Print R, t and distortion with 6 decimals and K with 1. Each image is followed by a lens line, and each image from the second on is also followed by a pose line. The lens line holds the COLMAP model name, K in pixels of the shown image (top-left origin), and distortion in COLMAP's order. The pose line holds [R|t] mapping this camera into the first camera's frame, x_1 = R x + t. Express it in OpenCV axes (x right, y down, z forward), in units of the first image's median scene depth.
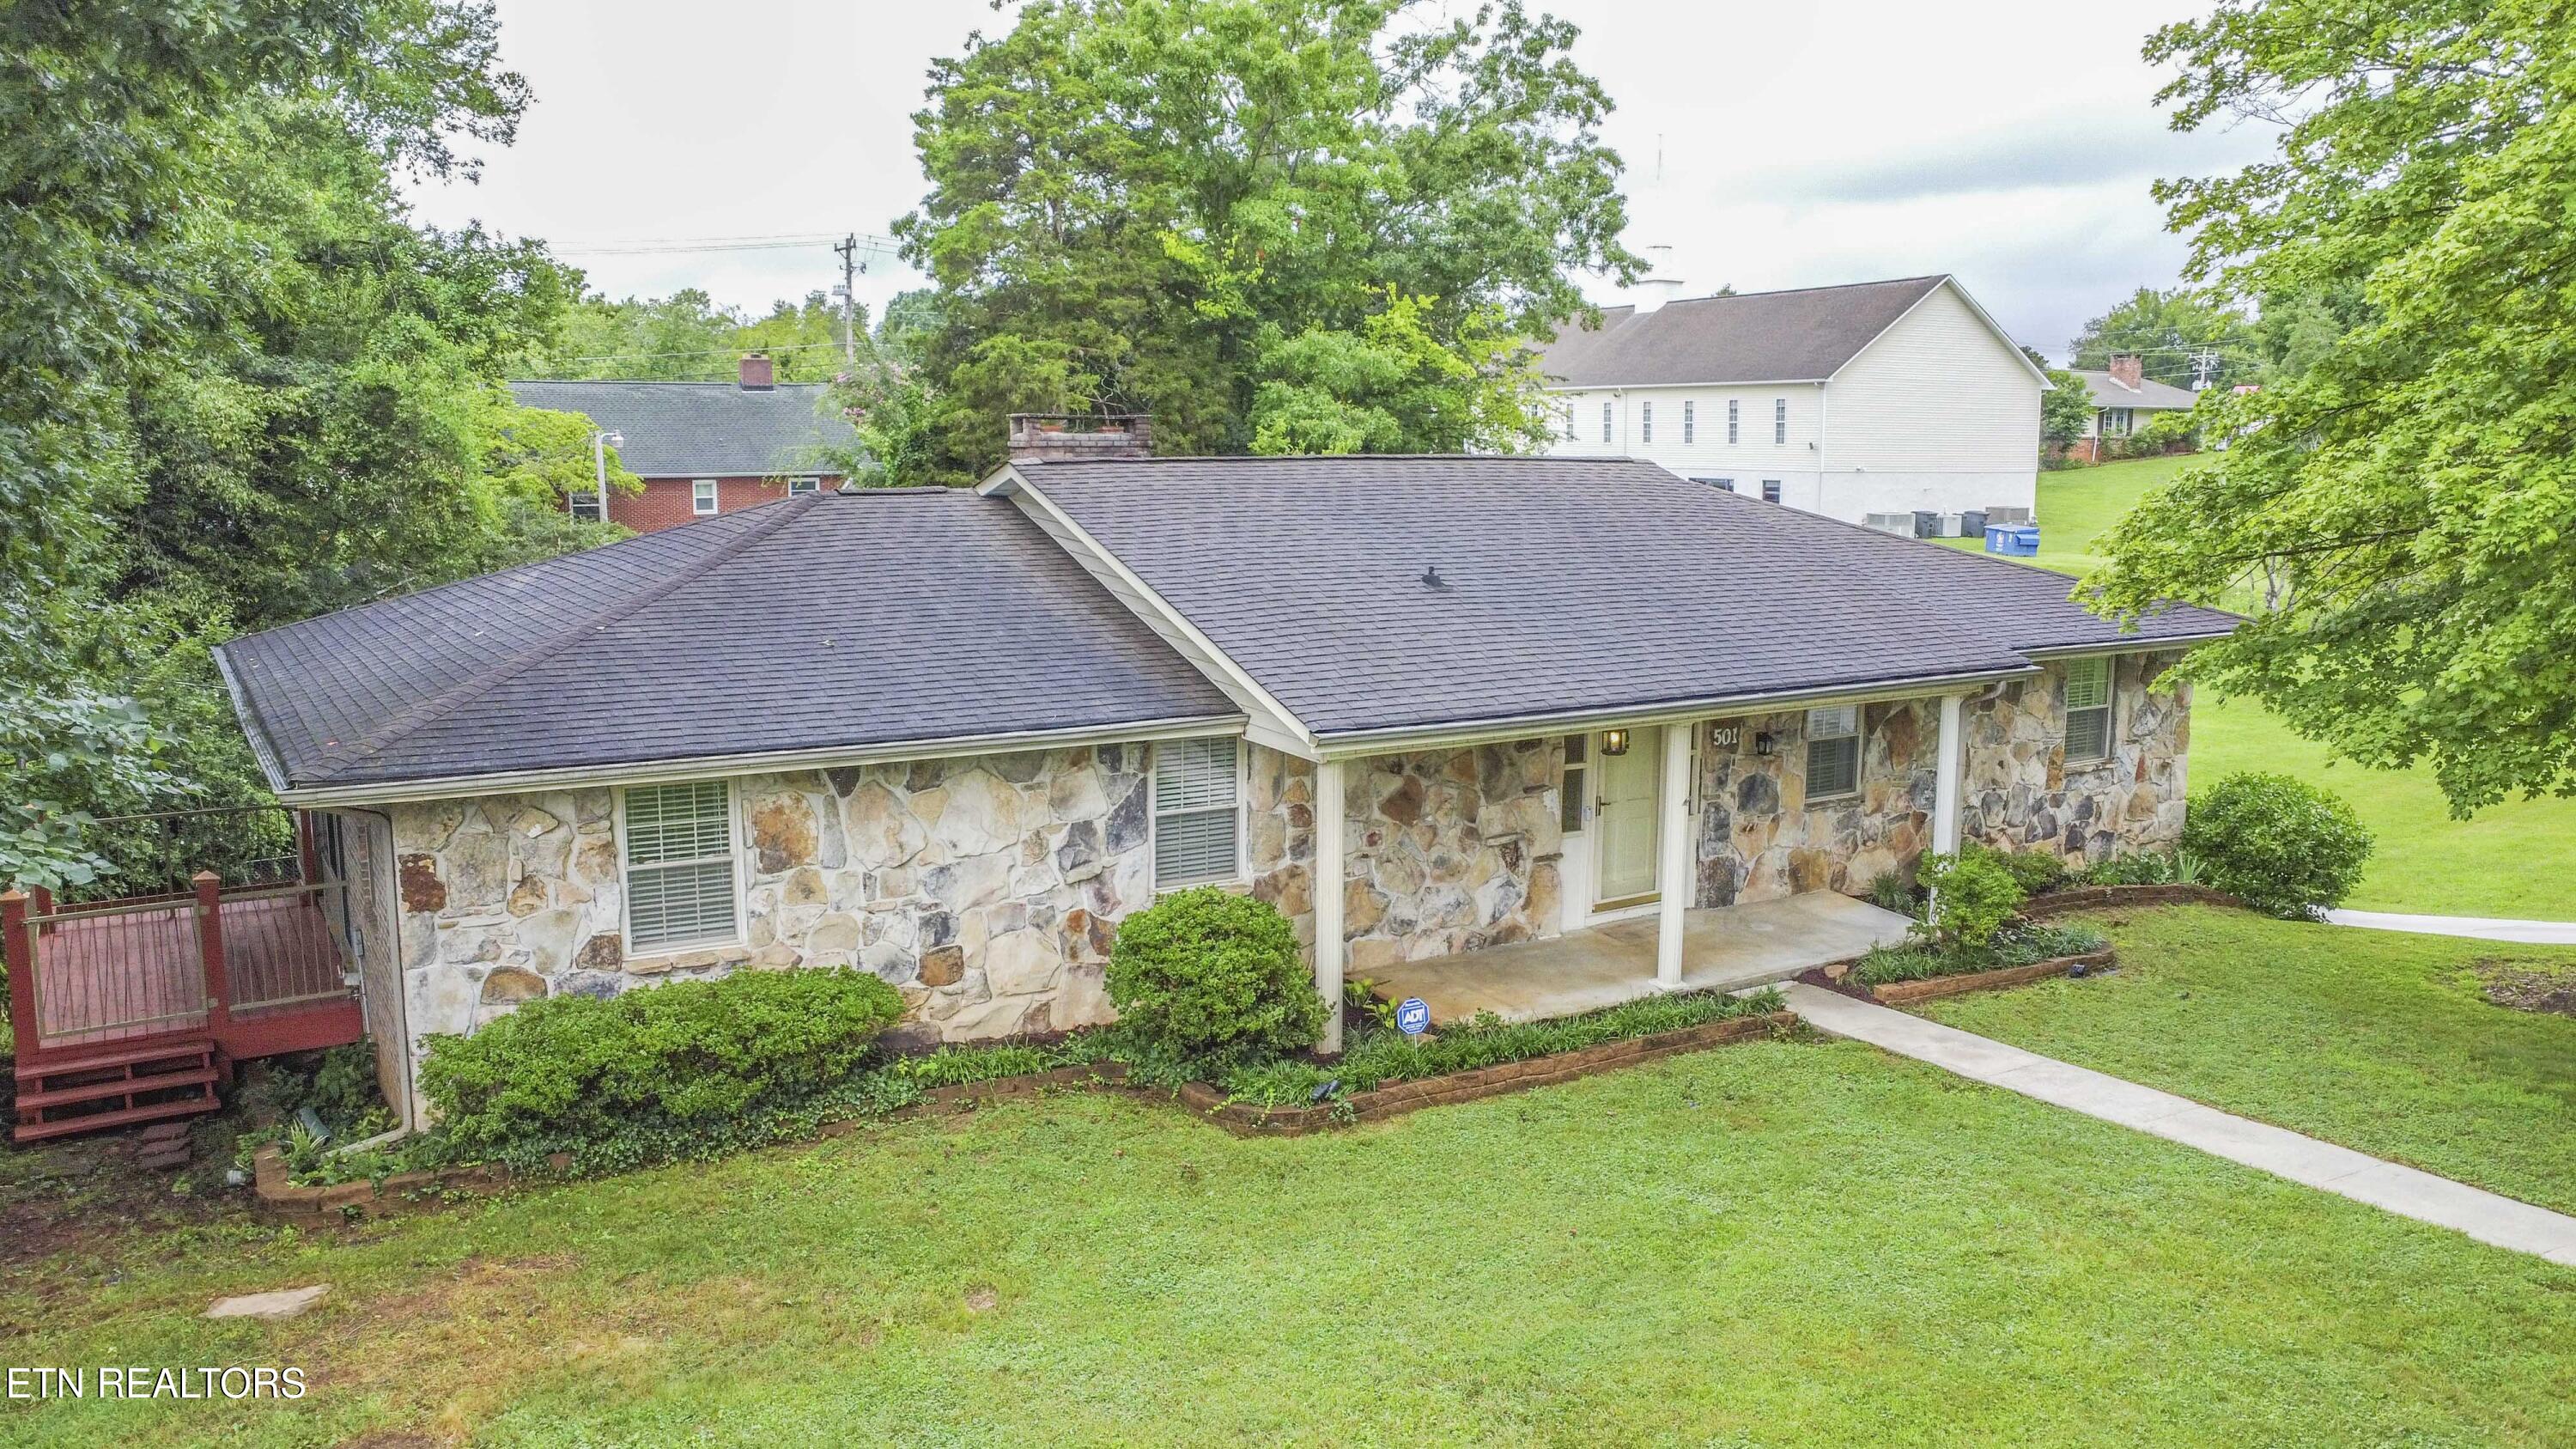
lens RADIAL K [[1880.3, 0, 1288.0], [0, 1880.3, 724.5], [0, 0, 1]] dist [-0.223121, 0.659997]
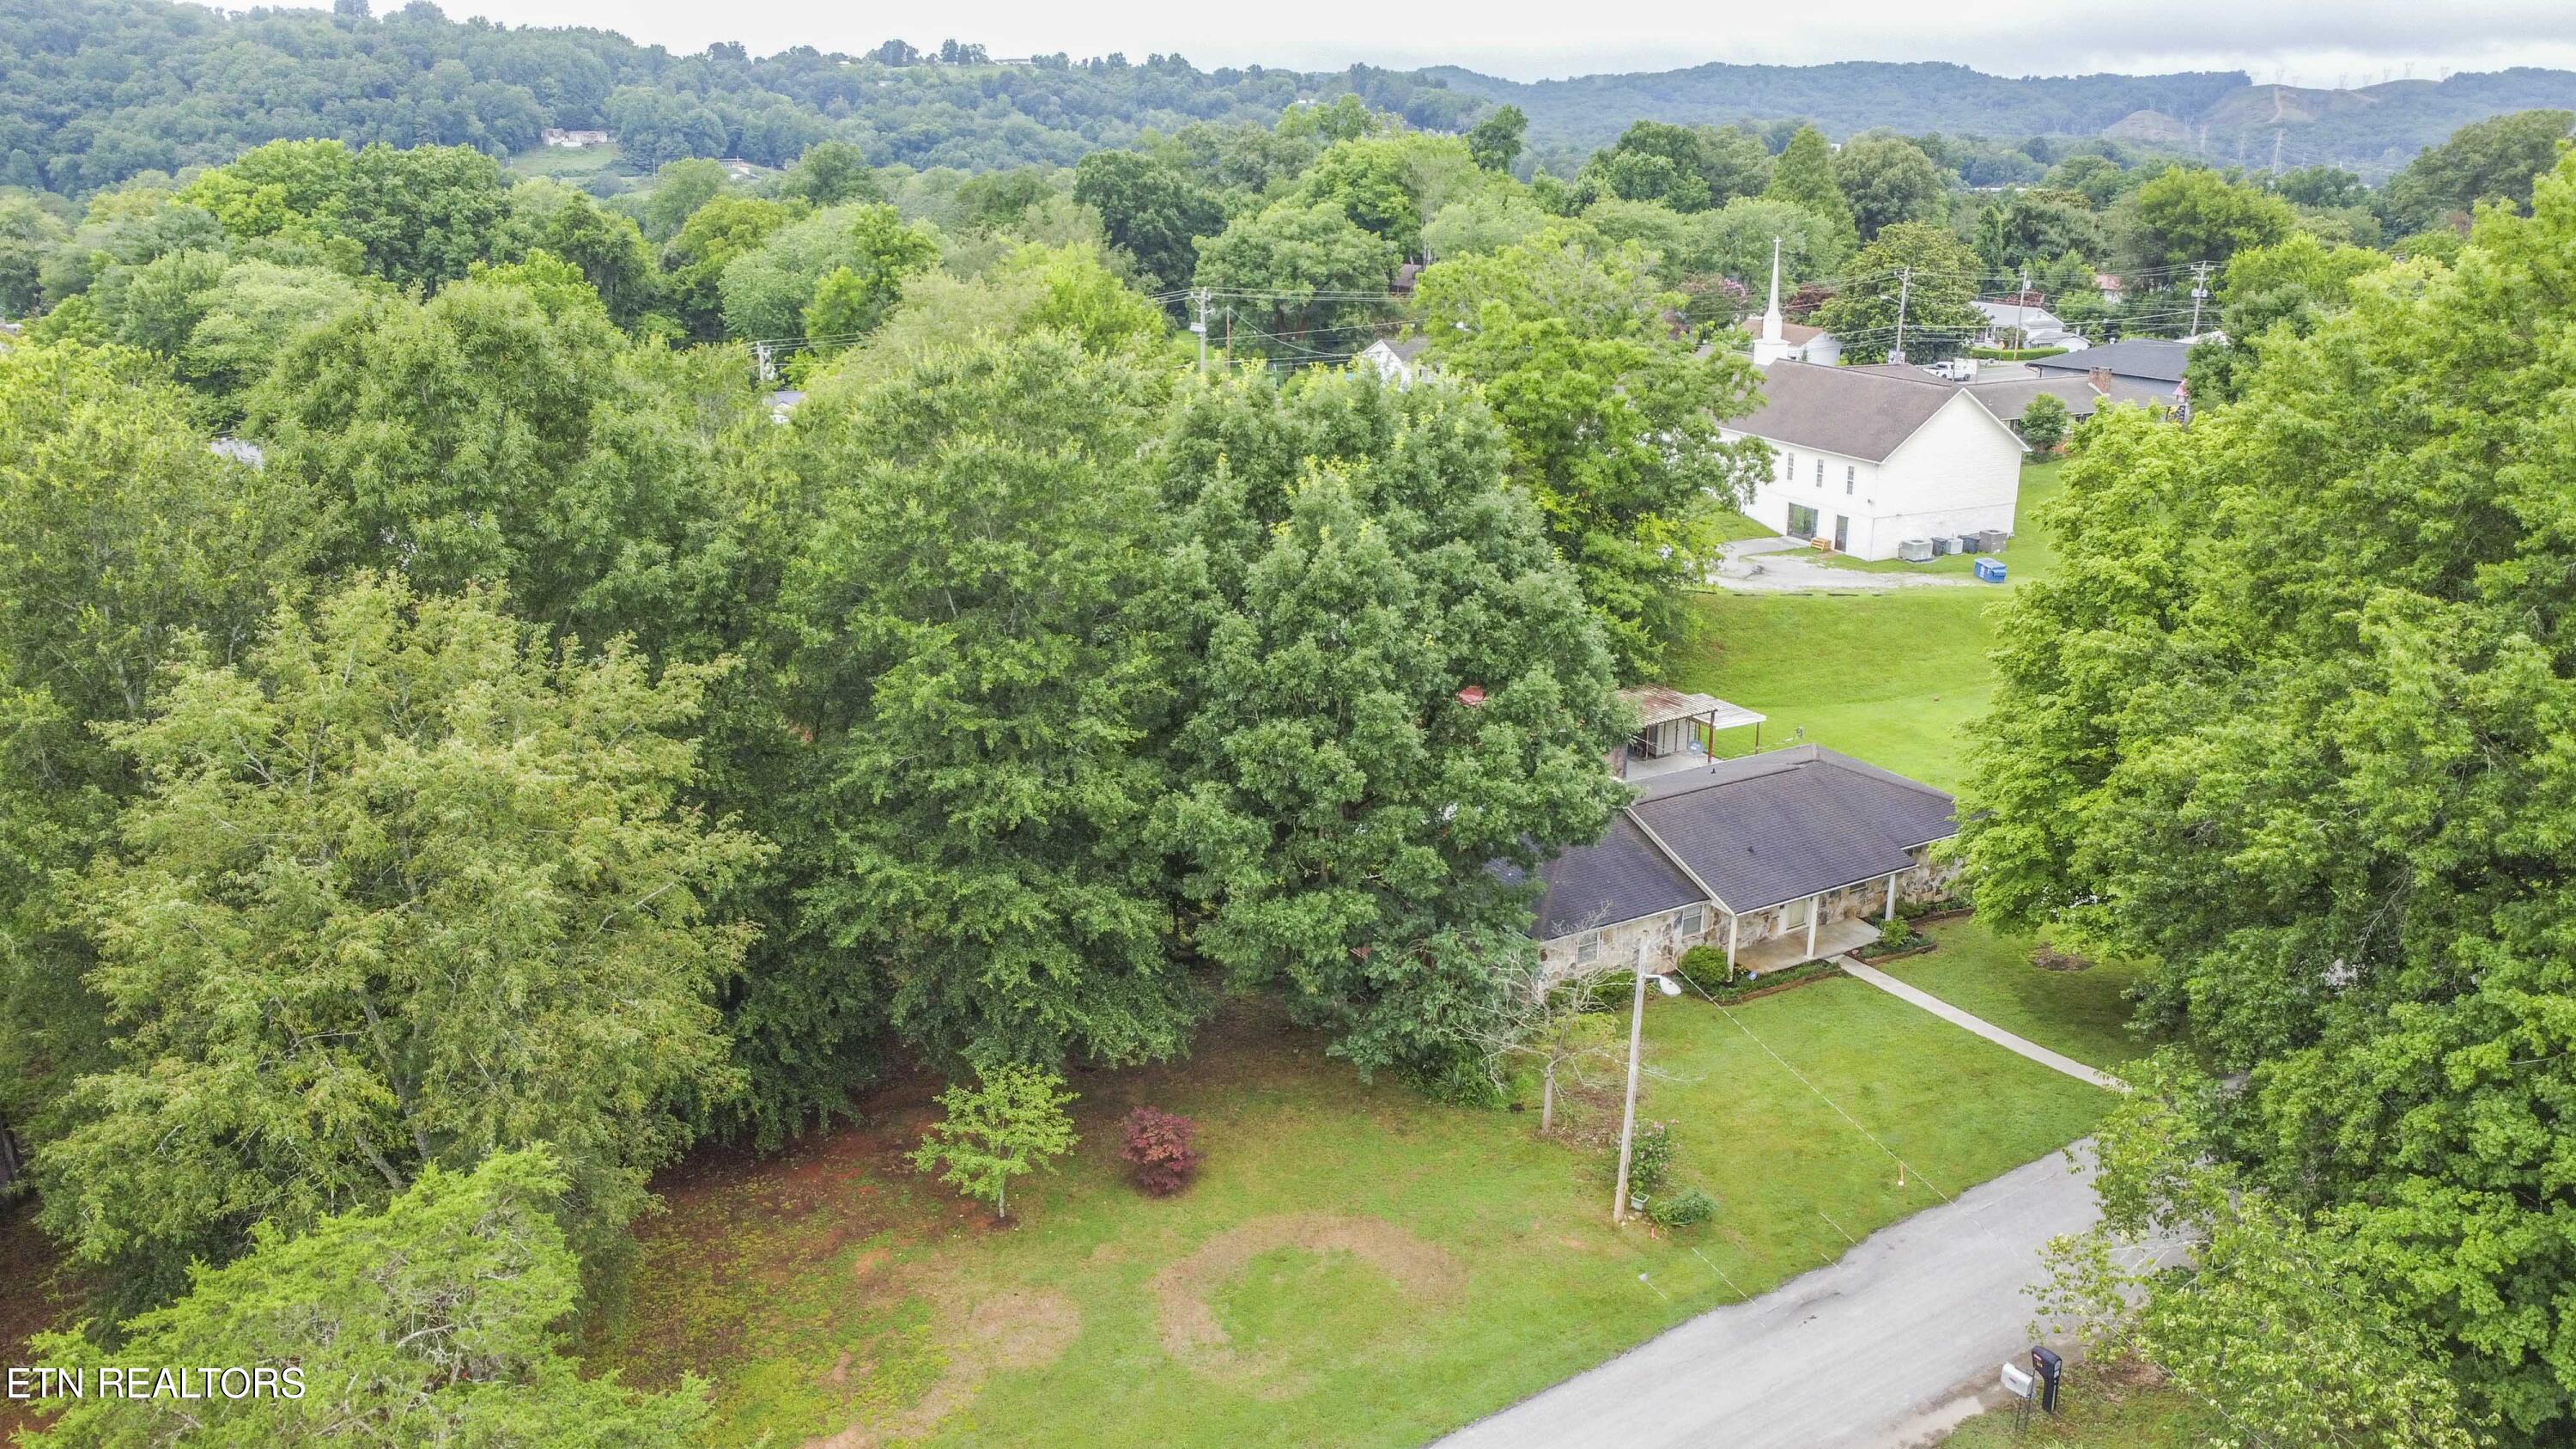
lens RADIAL K [[1880.3, 0, 1288.0], [0, 1880.3, 724.5], [0, 0, 1]] dist [-0.223121, 0.659997]
pose [[0.999673, 0.013574, -0.021684, -0.735595], [-0.009884, 0.986740, 0.162005, -0.873932], [0.023595, -0.161738, 0.986552, -2.504852]]
